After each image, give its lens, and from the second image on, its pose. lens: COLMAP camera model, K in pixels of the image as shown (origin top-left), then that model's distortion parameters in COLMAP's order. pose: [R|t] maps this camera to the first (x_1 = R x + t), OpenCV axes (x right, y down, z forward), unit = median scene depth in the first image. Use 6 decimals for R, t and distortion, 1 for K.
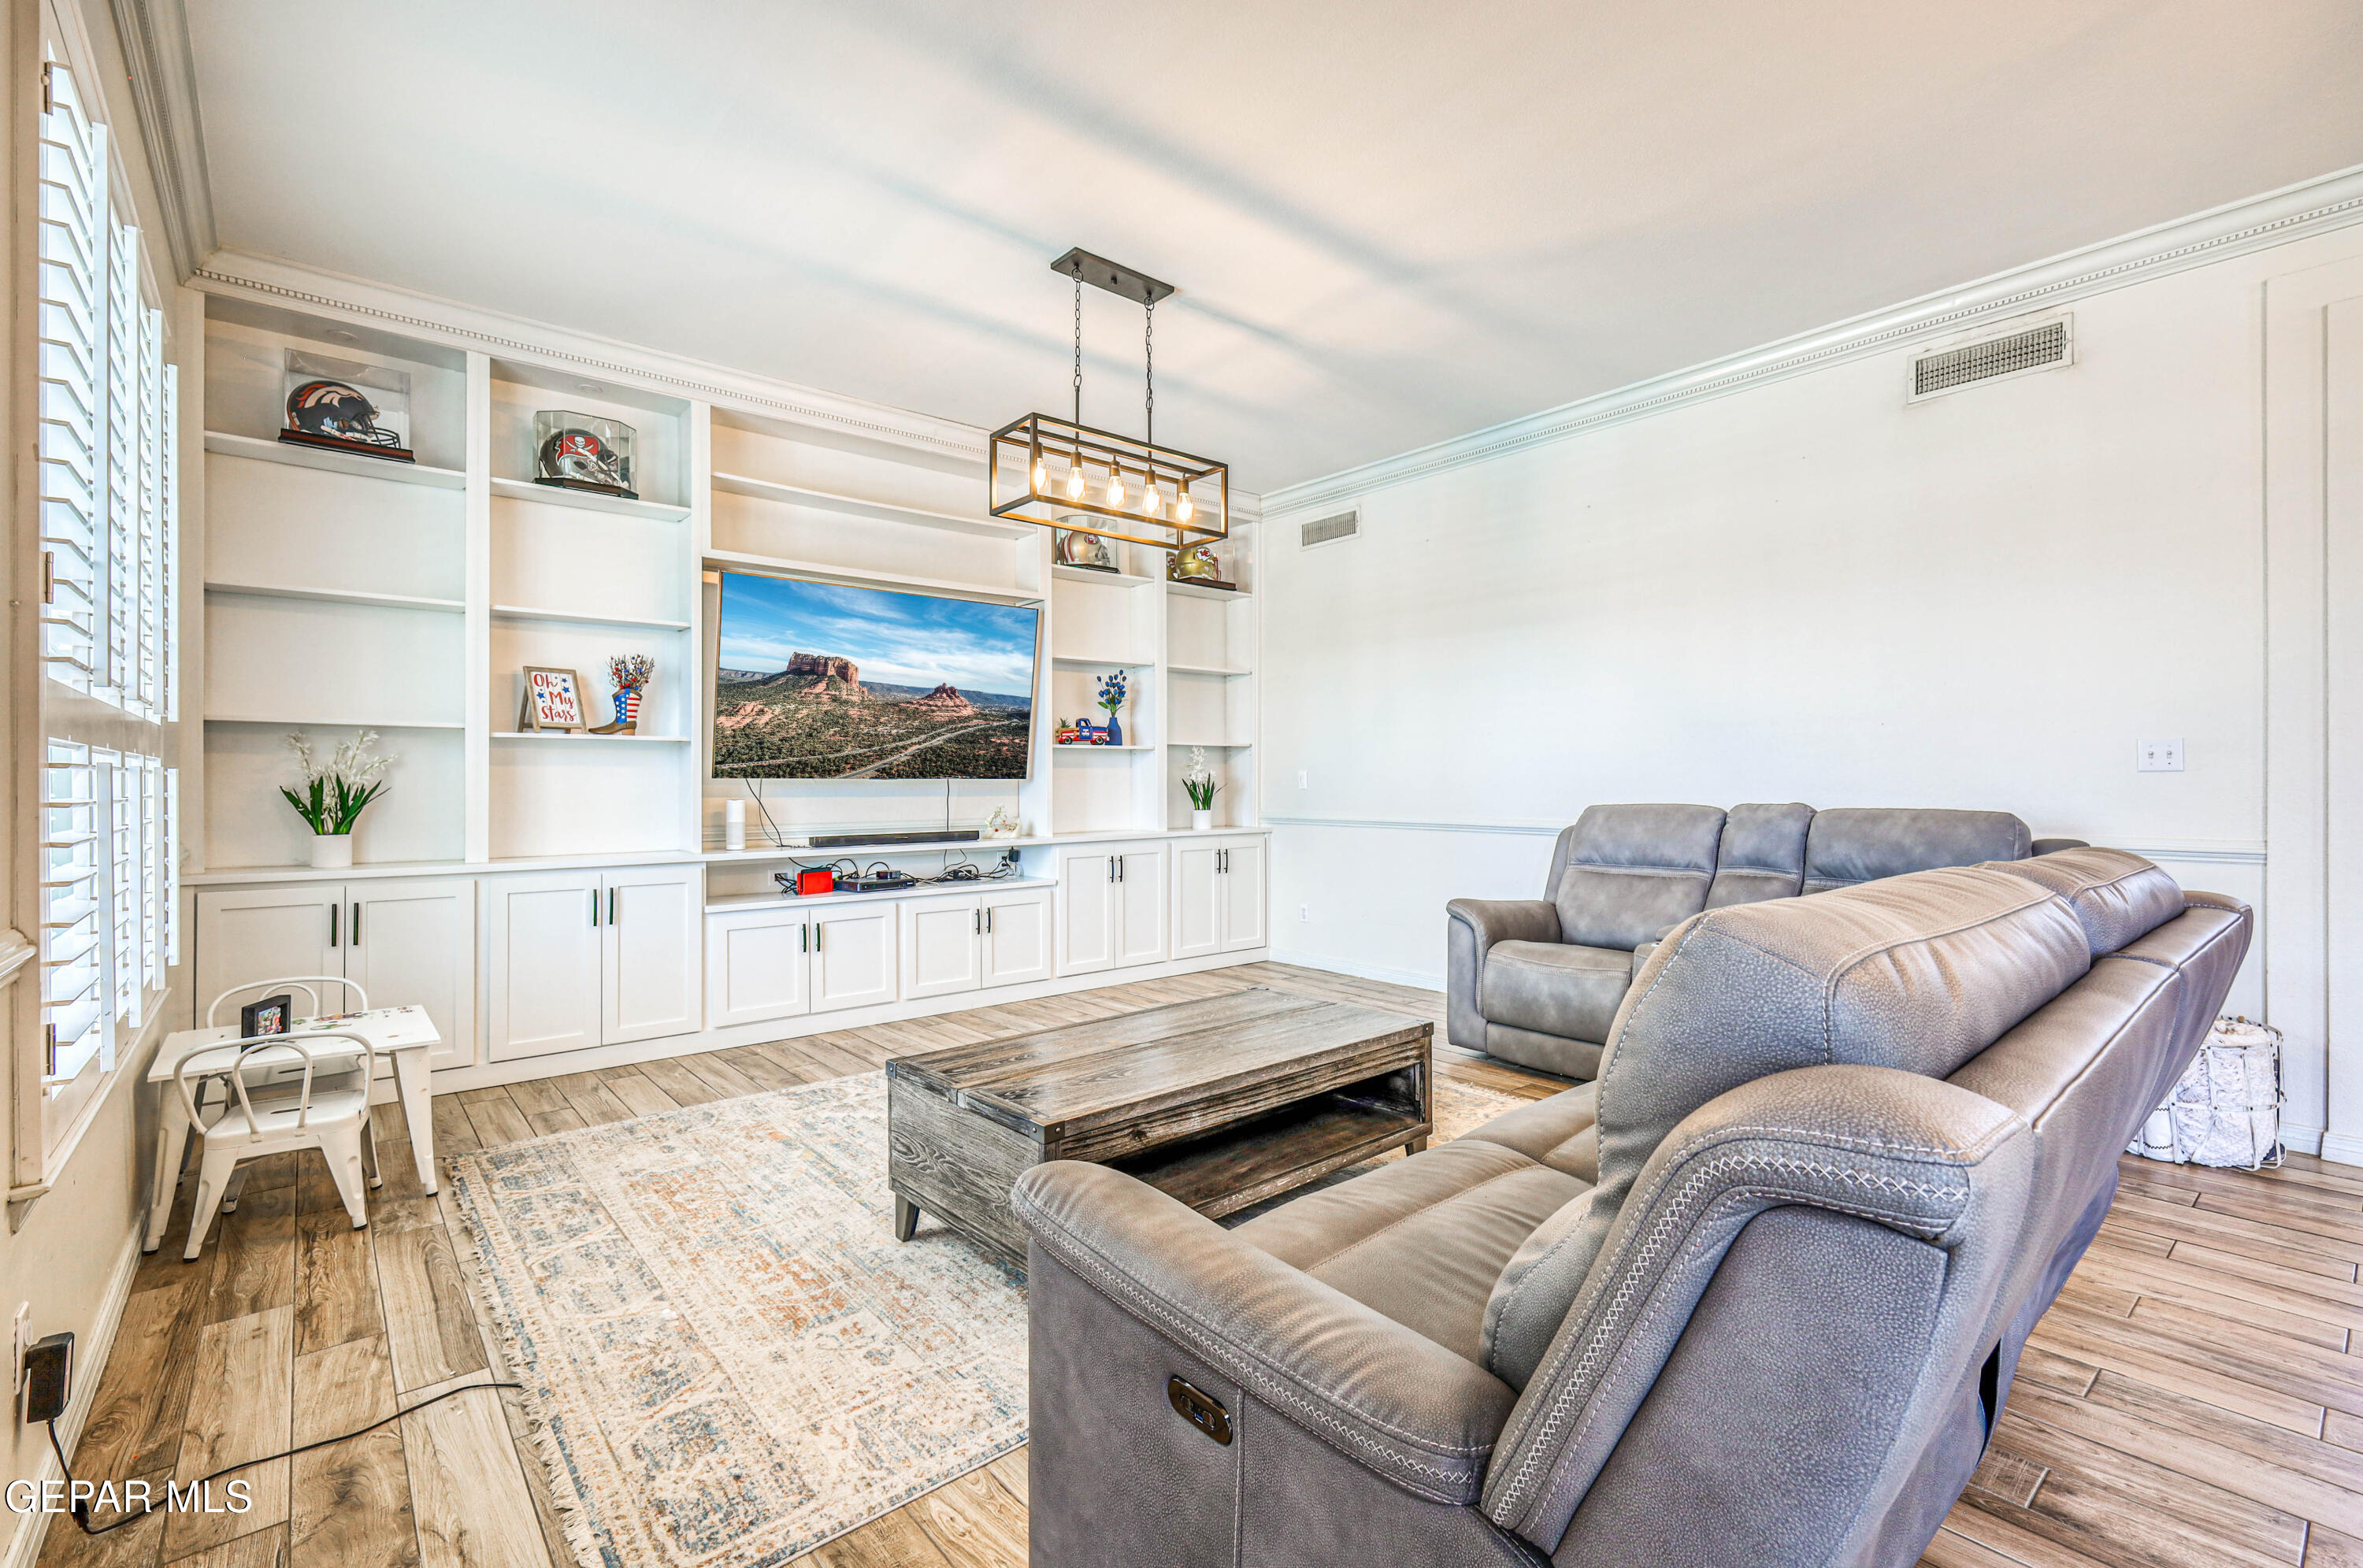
lens RADIAL K [[1032.5, 0, 1160.9], [0, 1032.5, 778.2], [0, 0, 1]] dist [0.004606, -0.000750]
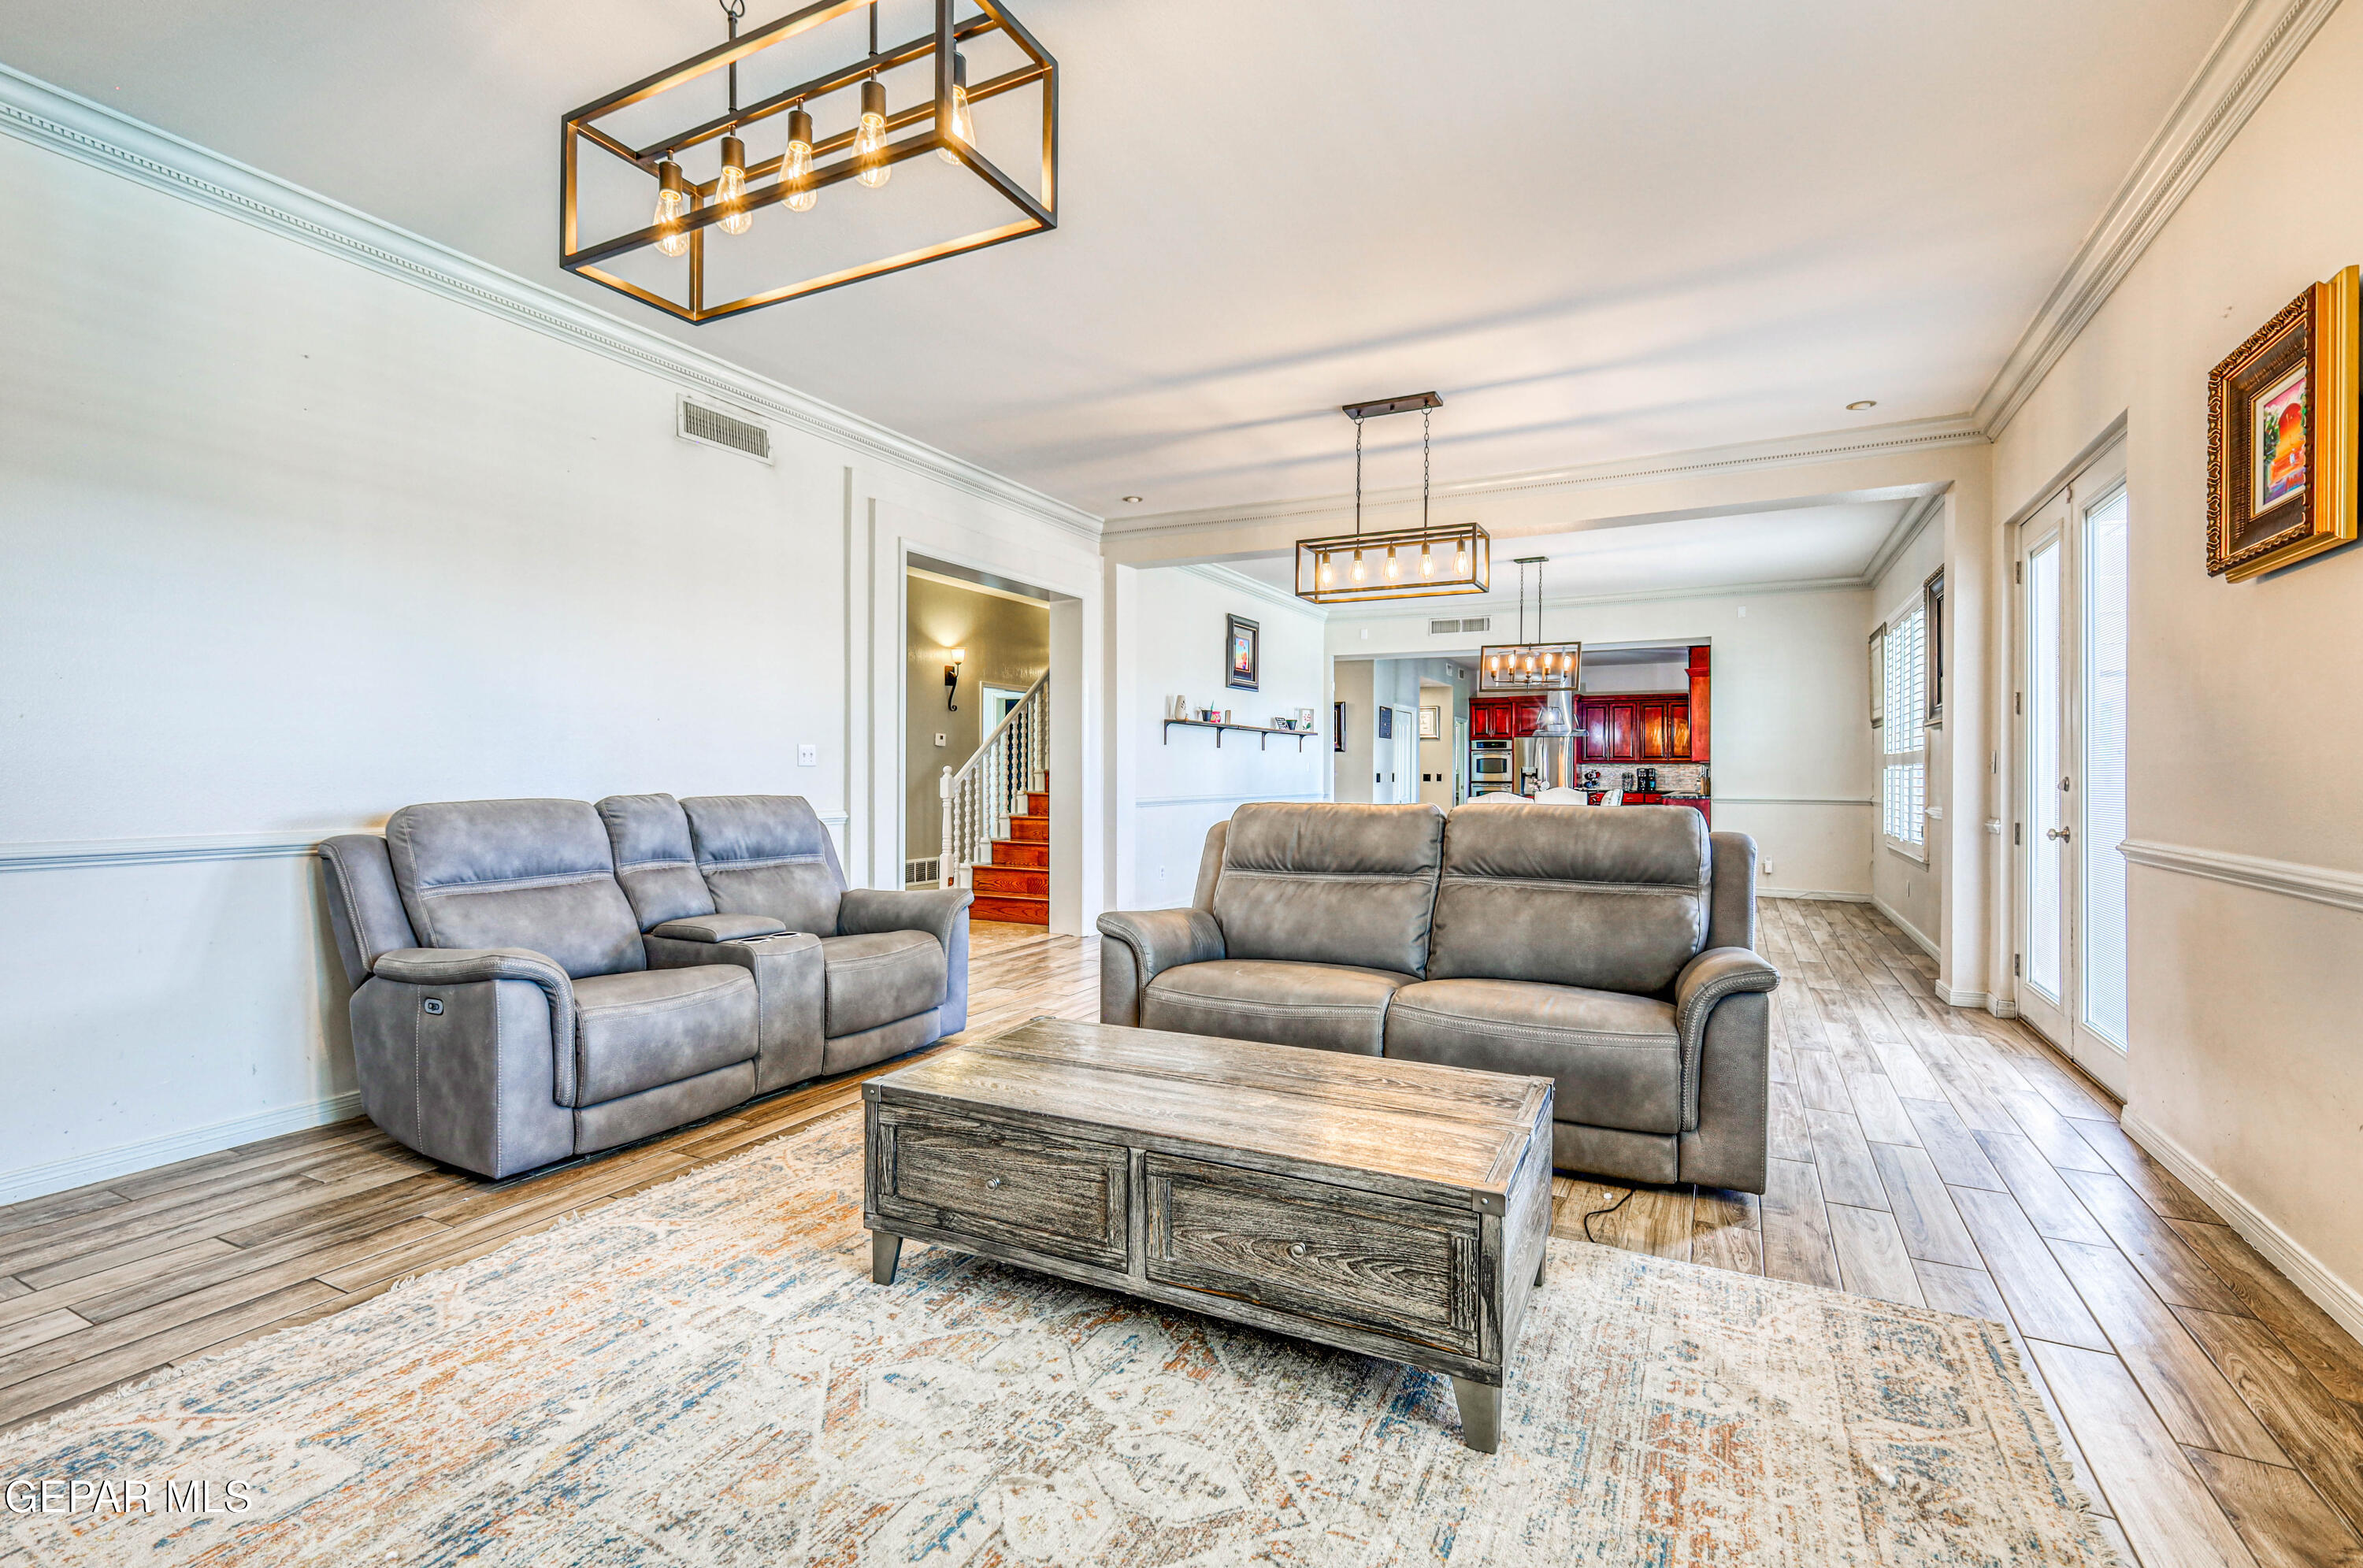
lens RADIAL K [[1032.5, 0, 1155.0], [0, 1032.5, 773.8], [0, 0, 1]] dist [0.004606, -0.000750]
pose [[-0.367195, -0.000214, 0.930144, -0.511447], [-0.003901, 0.999992, -0.001310, 0.004439], [-0.930136, -0.004109, -0.367193, 0.931776]]
